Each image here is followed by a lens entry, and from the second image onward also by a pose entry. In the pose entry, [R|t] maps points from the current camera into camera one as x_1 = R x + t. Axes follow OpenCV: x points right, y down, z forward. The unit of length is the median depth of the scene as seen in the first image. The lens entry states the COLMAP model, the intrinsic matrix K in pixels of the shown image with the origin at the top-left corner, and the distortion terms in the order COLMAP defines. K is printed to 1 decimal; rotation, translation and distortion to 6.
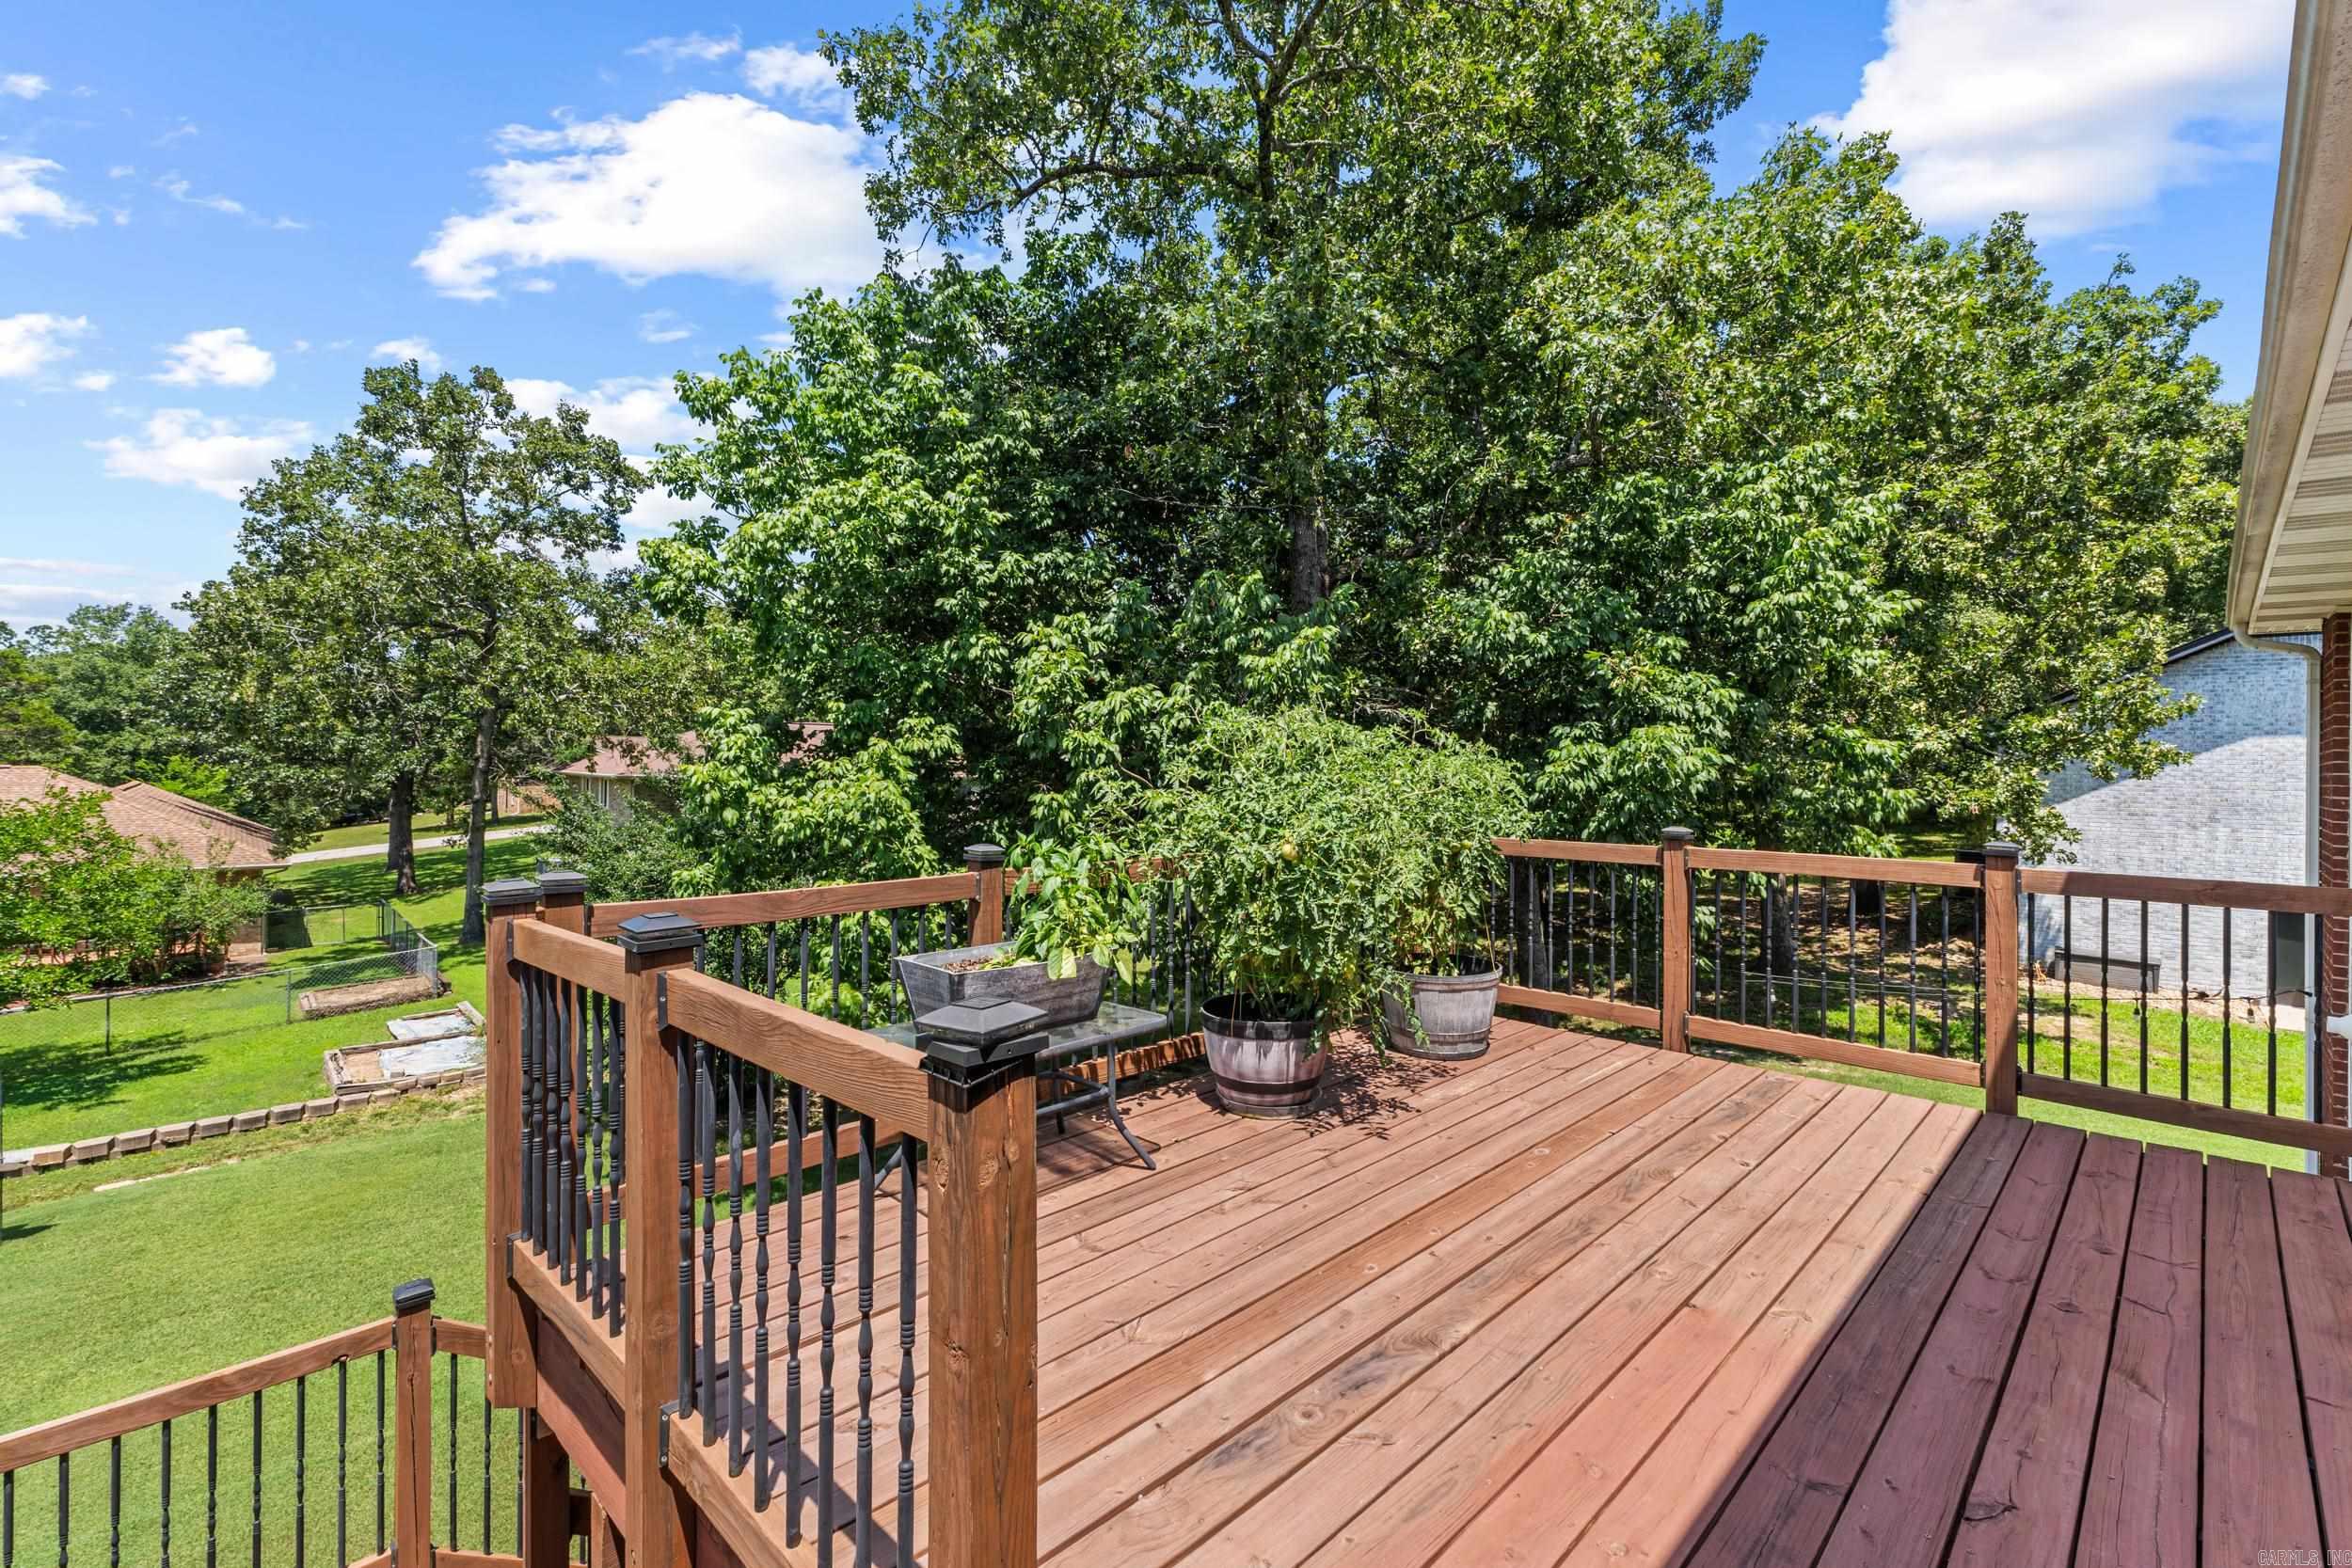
lens RADIAL K [[1003.3, 0, 1179.2], [0, 1003.3, 770.0], [0, 0, 1]] dist [0.009573, 0.000255]
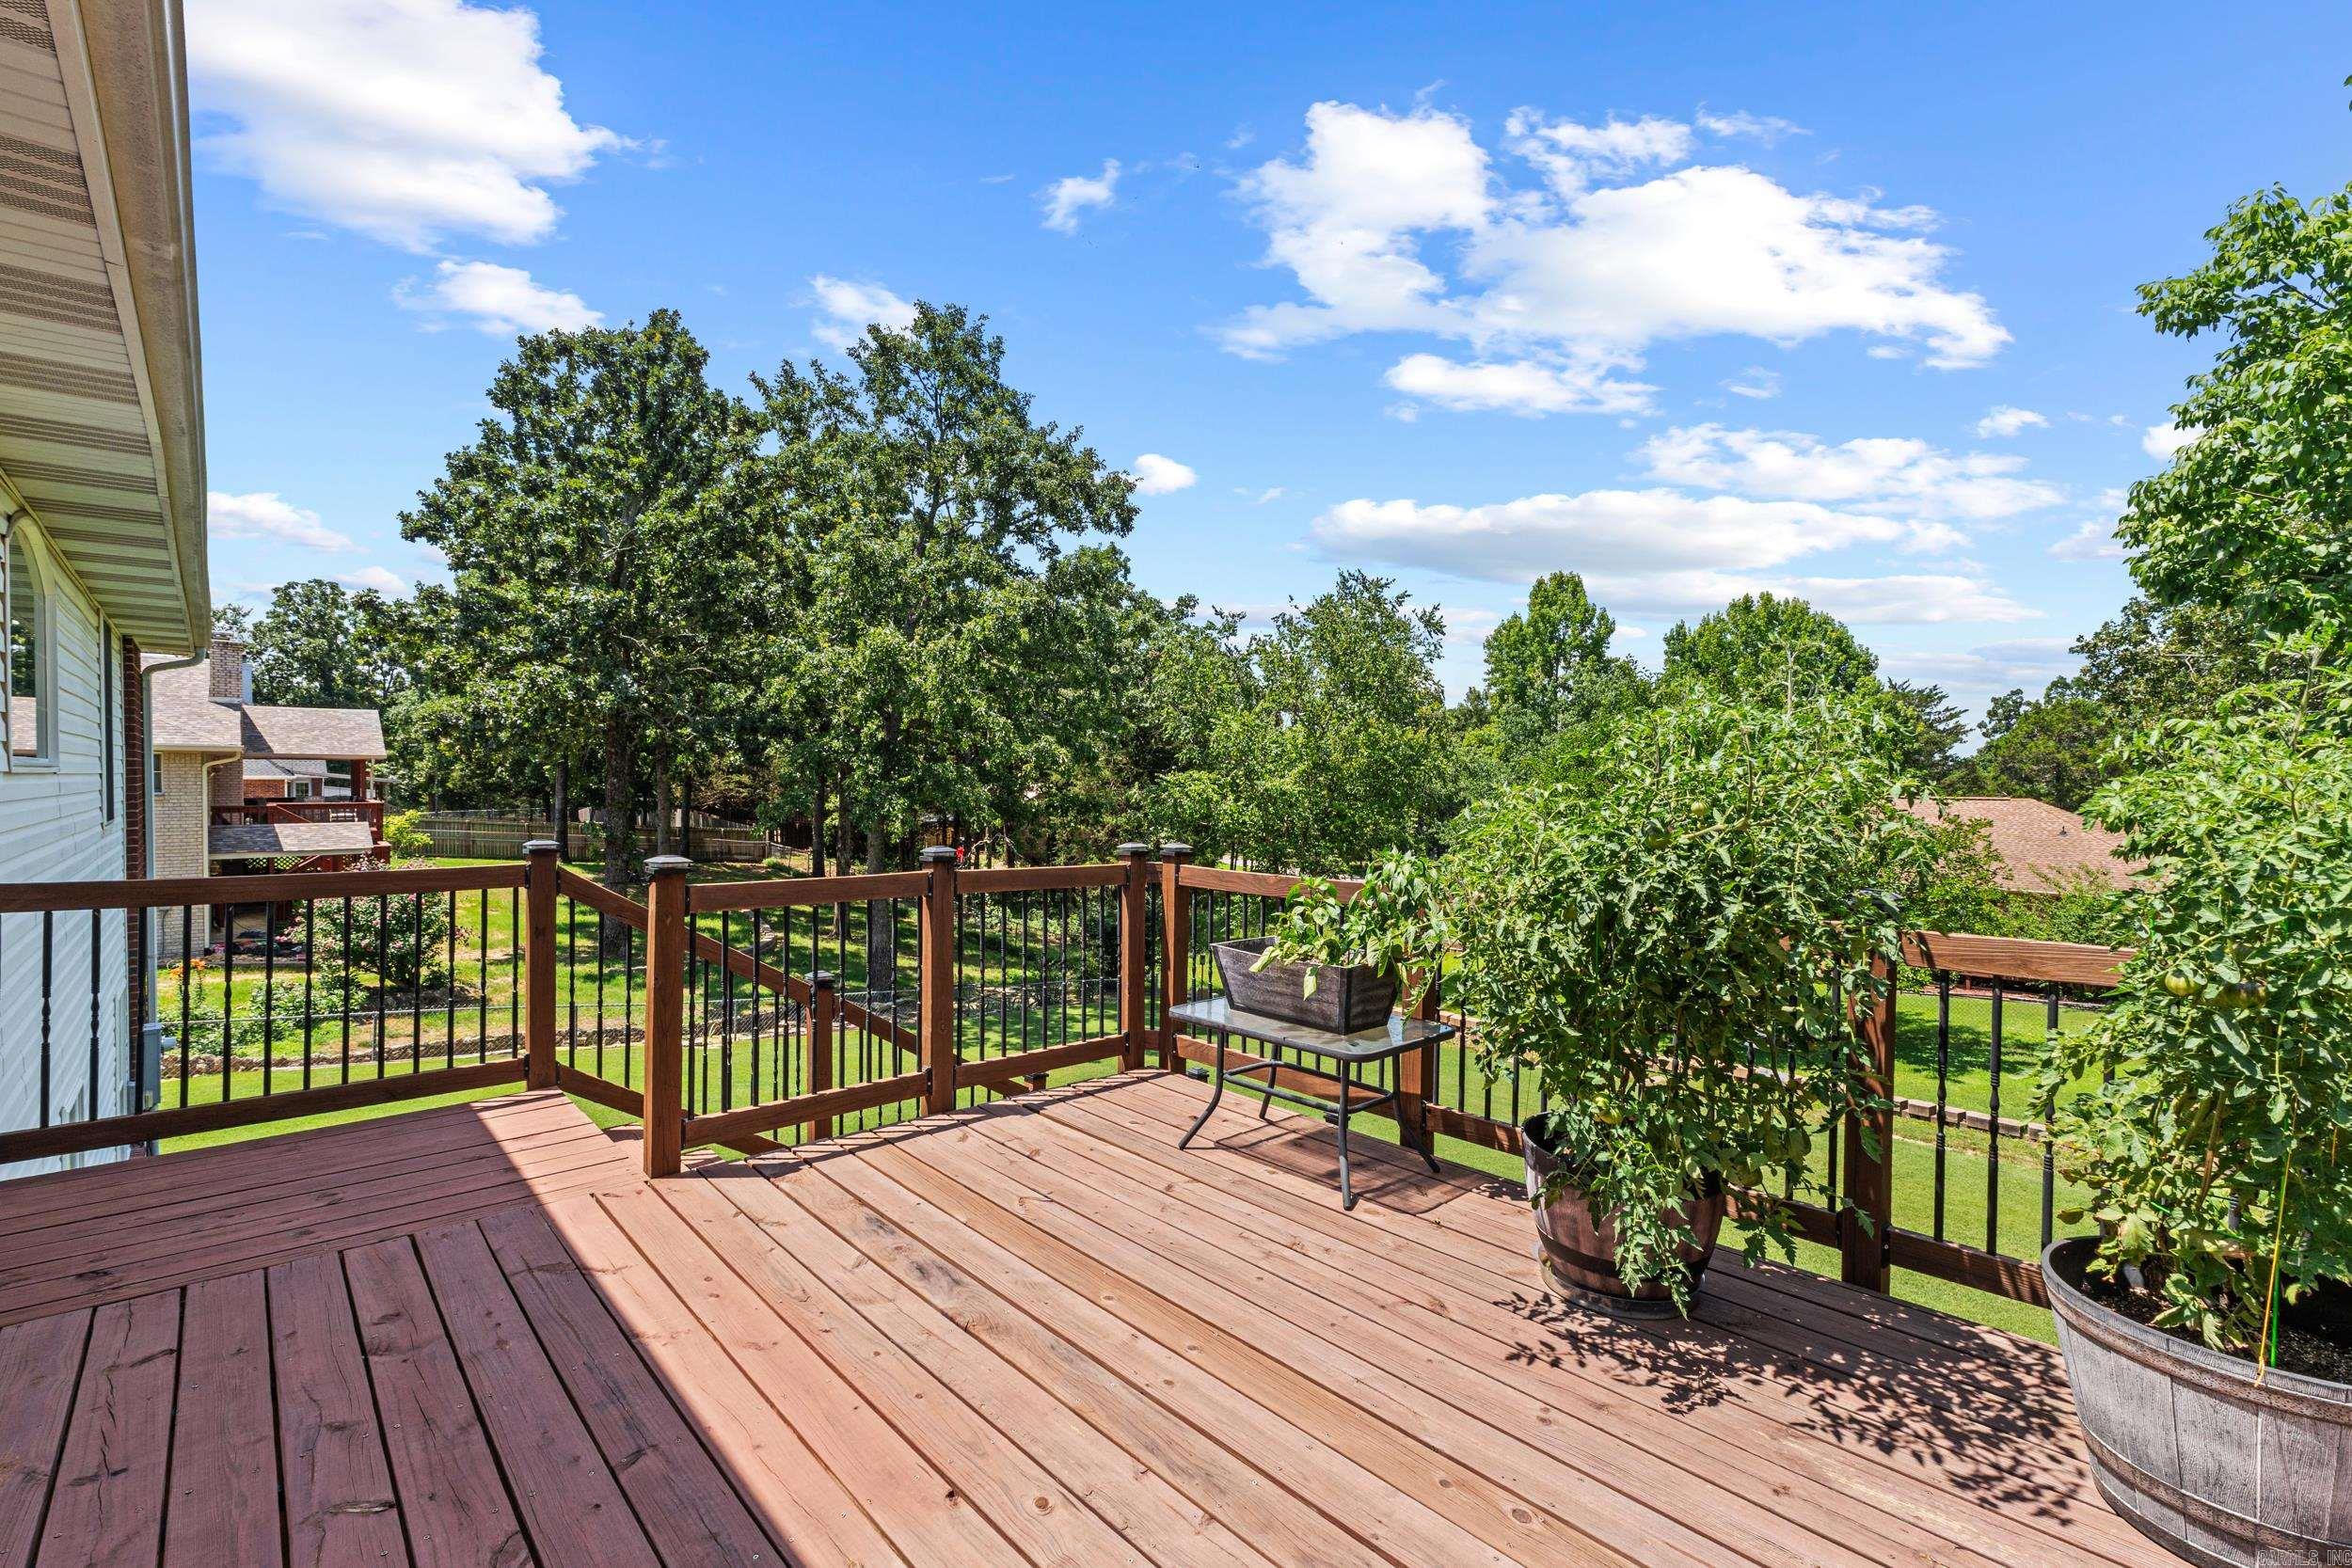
lens RADIAL K [[1003.3, 0, 1168.8], [0, 1003.3, 765.5], [0, 0, 1]] dist [0.009573, 0.000255]
pose [[-0.022197, -0.028427, -0.999349, 0.809690], [-0.014520, 0.999499, -0.028109, 0.016679], [0.999648, 0.013887, -0.022598, 0.758127]]
